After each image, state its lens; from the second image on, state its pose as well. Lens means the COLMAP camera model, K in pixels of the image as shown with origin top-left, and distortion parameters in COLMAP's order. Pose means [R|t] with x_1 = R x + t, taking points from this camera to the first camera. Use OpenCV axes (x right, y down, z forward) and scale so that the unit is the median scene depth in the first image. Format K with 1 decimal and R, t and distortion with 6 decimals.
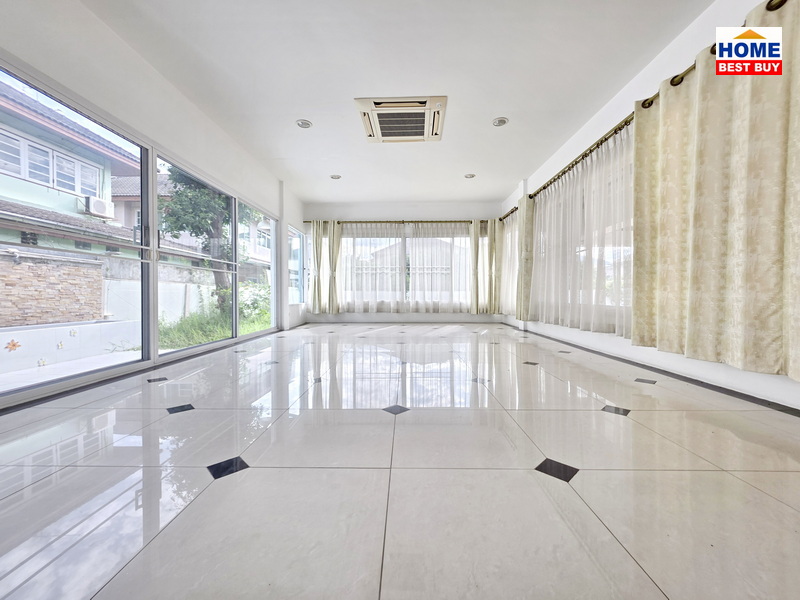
lens RADIAL K [[324.0, 0, 405.5], [0, 324.0, 299.8], [0, 0, 1]] dist [0.010019, -0.000511]
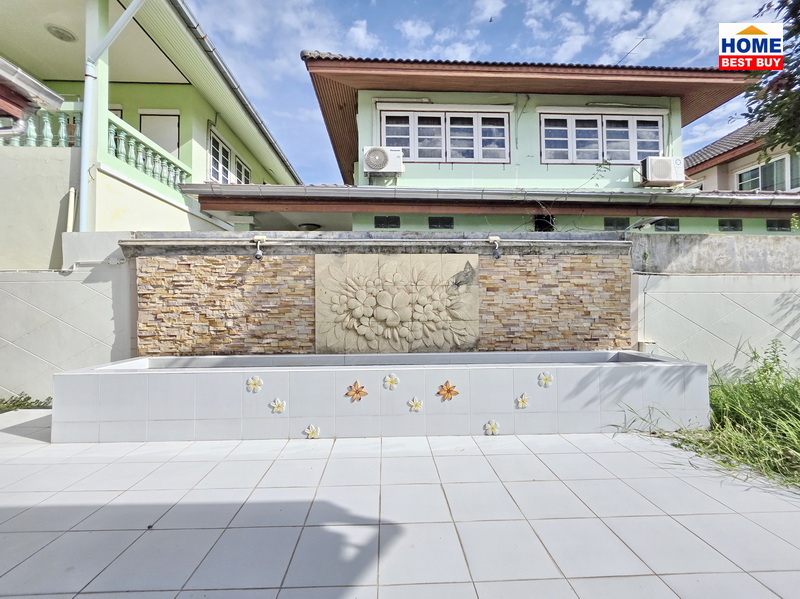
lens RADIAL K [[324.0, 0, 402.5], [0, 324.0, 299.2], [0, 0, 1]] dist [0.010019, -0.000511]
pose [[0.053405, -0.015040, -0.998460, -0.460289], [-0.008661, 0.999842, -0.015524, -0.011807], [0.998535, 0.009476, 0.053266, 0.660610]]
